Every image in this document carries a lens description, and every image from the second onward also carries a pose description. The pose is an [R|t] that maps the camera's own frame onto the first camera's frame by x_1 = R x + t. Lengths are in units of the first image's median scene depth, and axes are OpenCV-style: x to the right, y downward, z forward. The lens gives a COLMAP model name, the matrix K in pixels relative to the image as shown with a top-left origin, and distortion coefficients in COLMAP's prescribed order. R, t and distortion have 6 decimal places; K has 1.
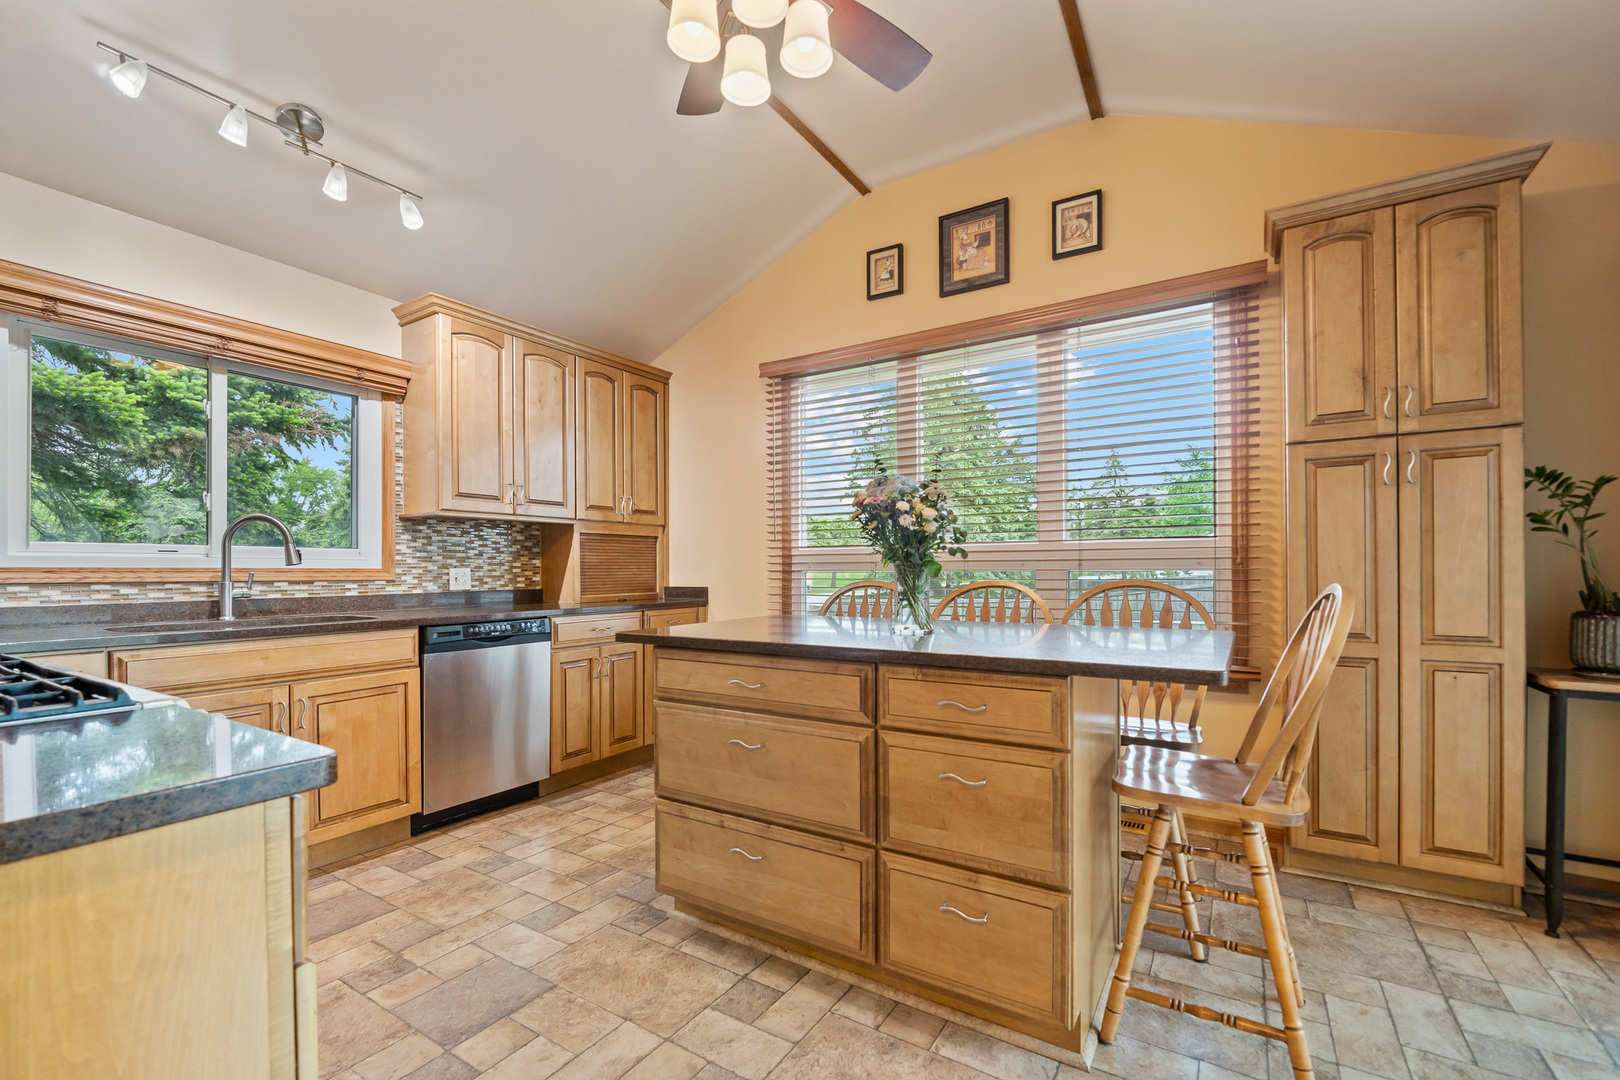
lens RADIAL K [[683.2, 0, 804.5], [0, 683.2, 565.8], [0, 0, 1]] dist [0.000768, 0.000059]
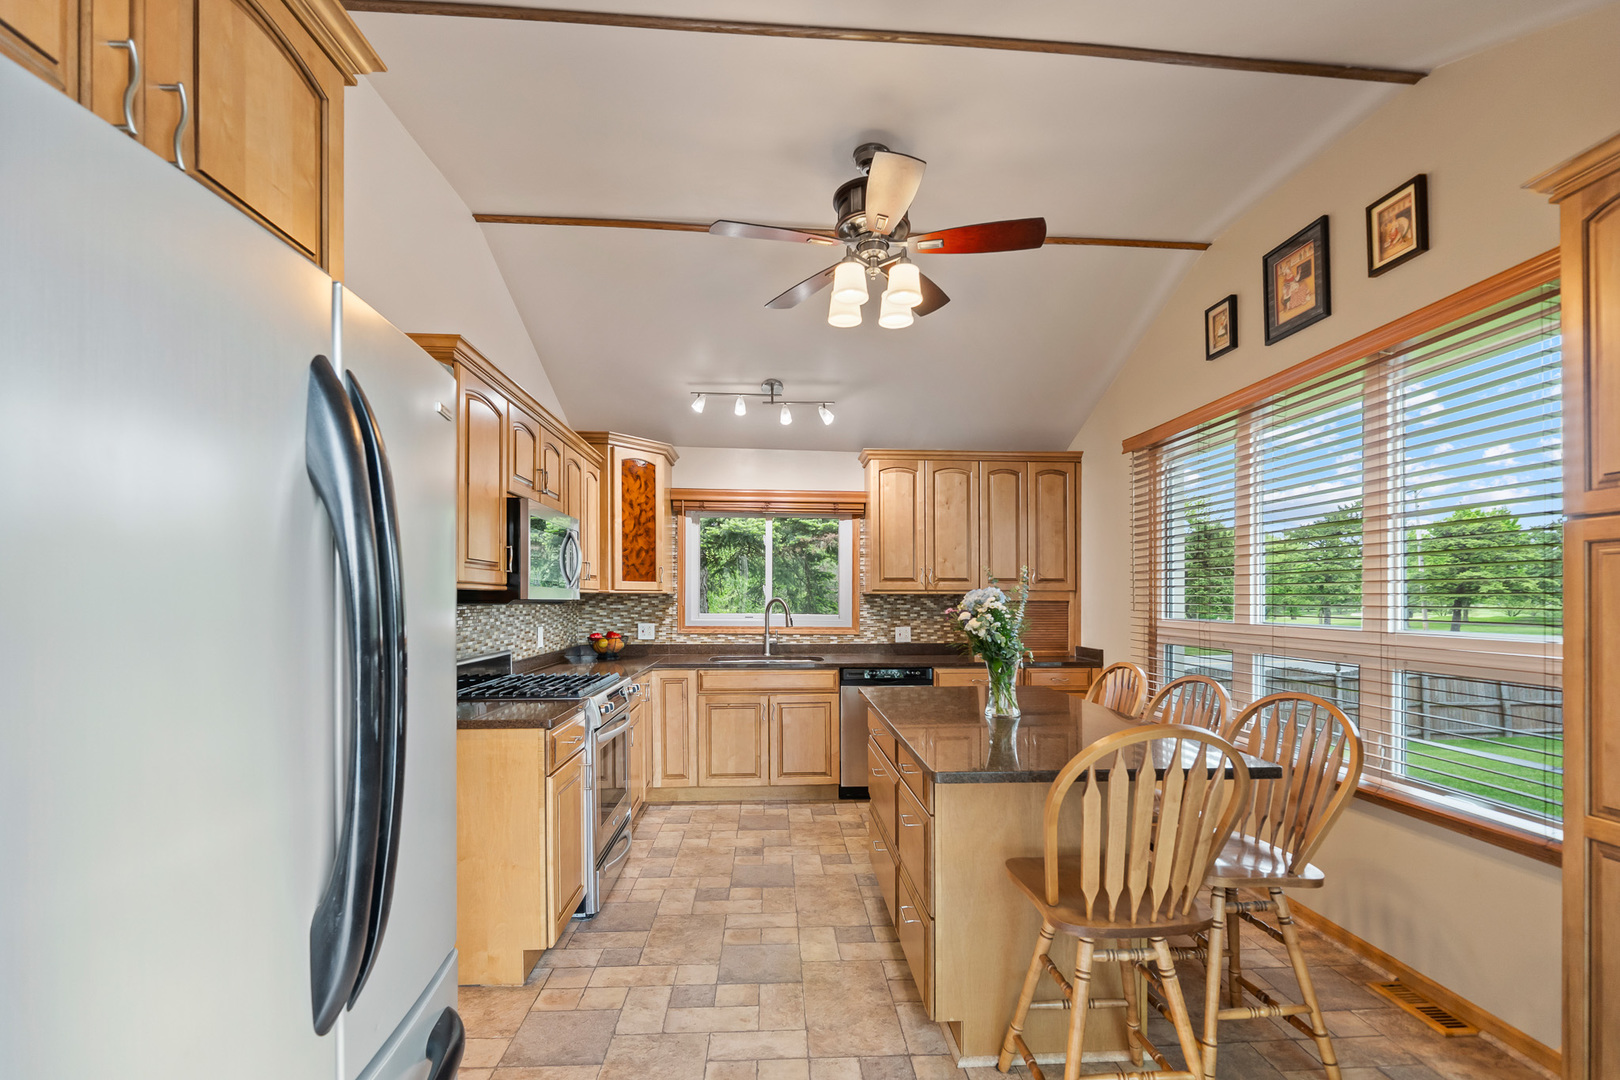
lens RADIAL K [[688.3, 0, 836.3], [0, 688.3, 599.4], [0, 0, 1]] dist [-0.014208, -0.000059]
pose [[0.612581, 0.008949, -0.790357, 0.597795], [-0.003349, 0.999956, 0.008727, -0.072344], [0.790401, -0.002699, 0.612584, 0.011783]]
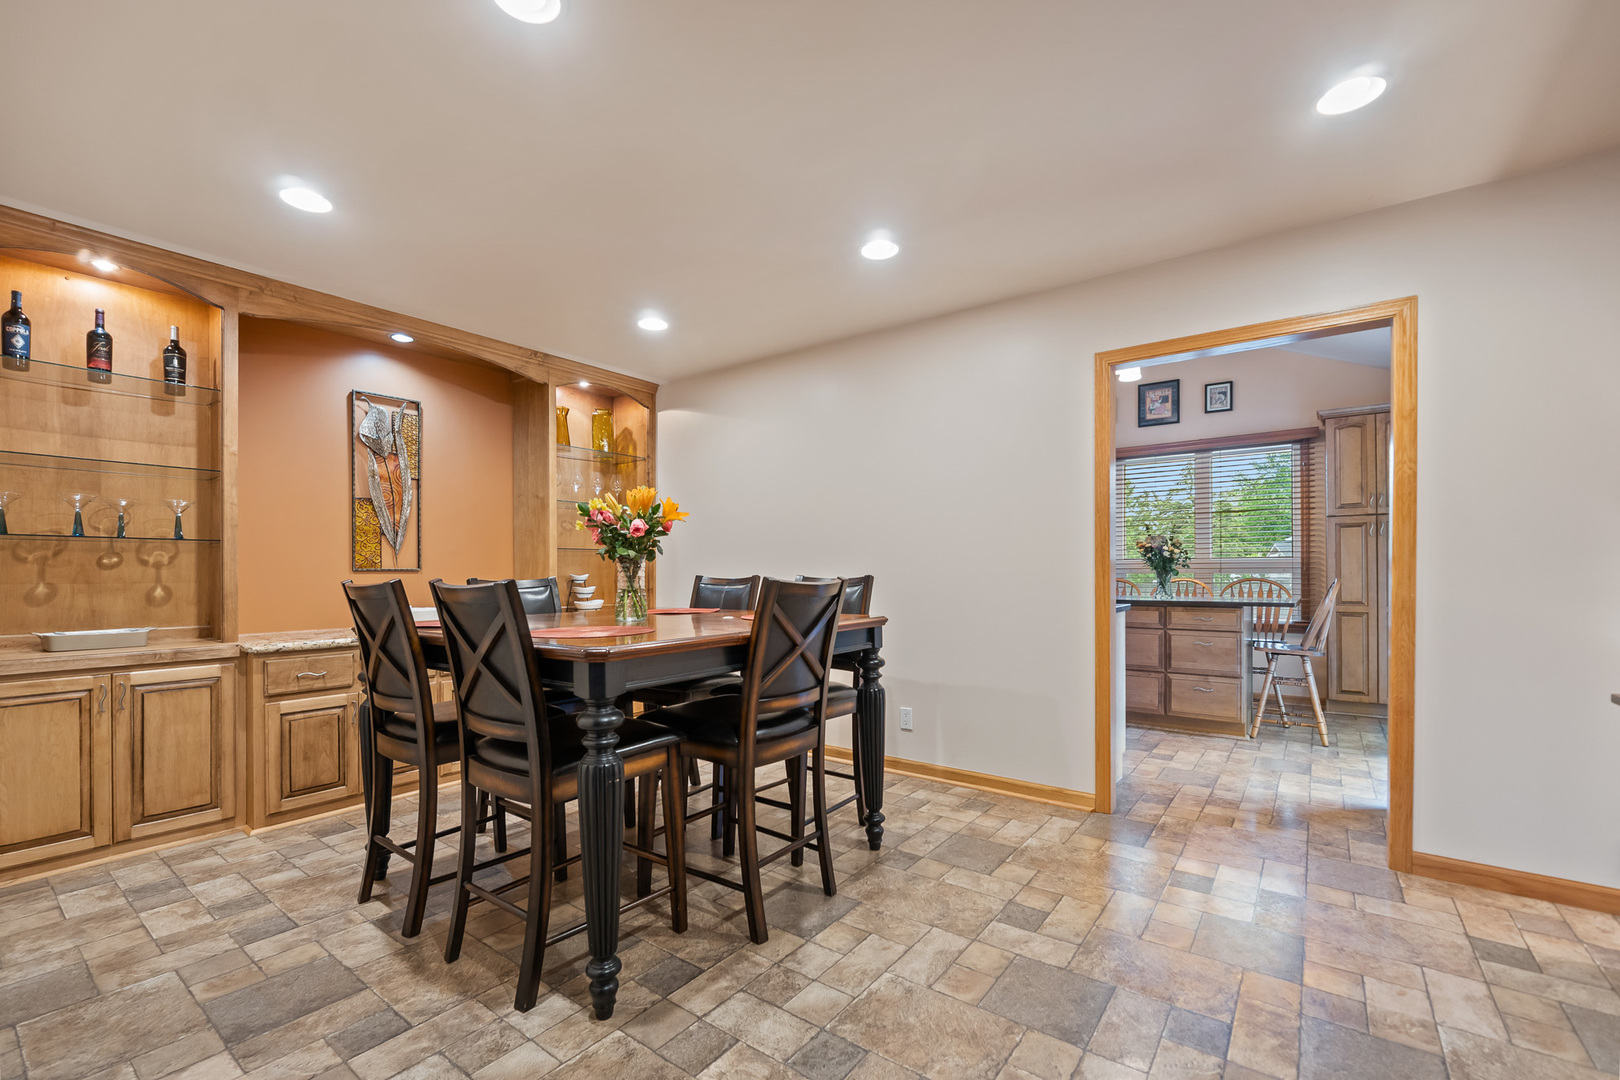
lens RADIAL K [[673.6, 0, 806.0], [0, 673.6, 580.9], [0, 0, 1]] dist [-0.012732, -0.000187]
pose [[0.997625, 0.012514, -0.067726, -0.612408], [-0.011317, 0.999773, 0.018028, 0.003255], [0.067937, -0.017219, 0.997541, -0.951799]]
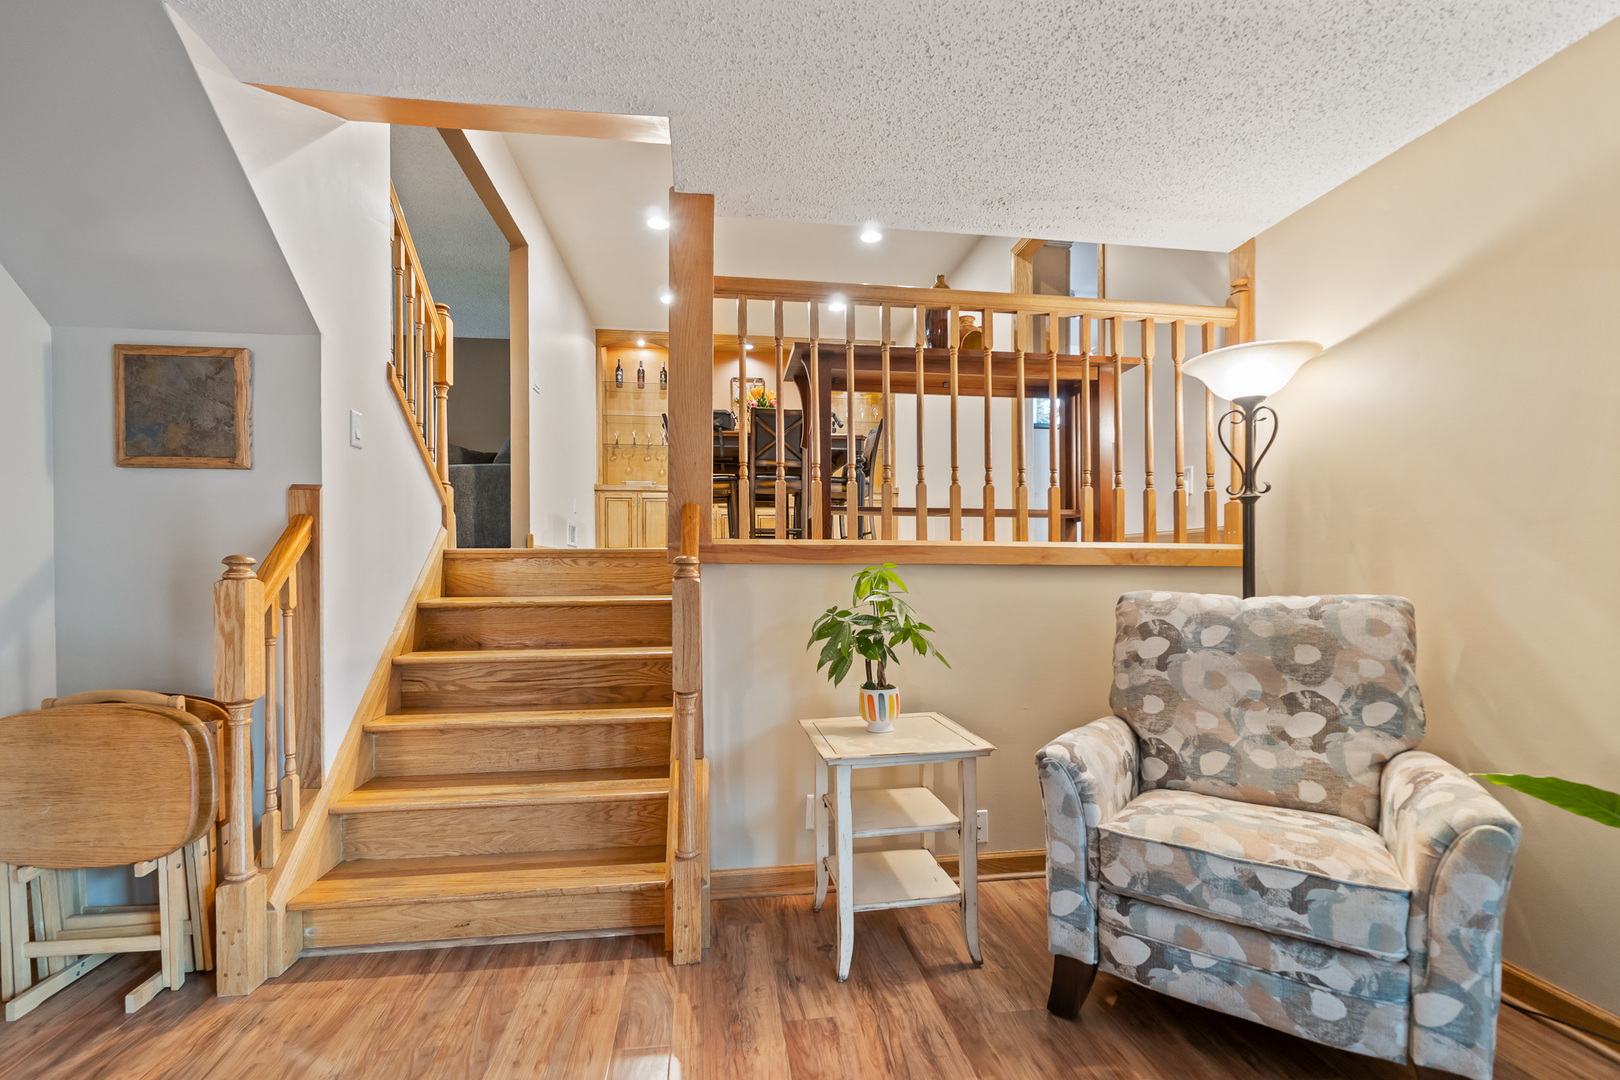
lens RADIAL K [[683.2, 0, 804.5], [0, 683.2, 565.8], [0, 0, 1]] dist [0.000768, 0.000059]
pose [[0.657084, 0.011610, -0.753728, 0.525242], [-0.002859, 0.999913, 0.012910, 0.340361], [0.753812, -0.006328, 0.657060, -1.261626]]
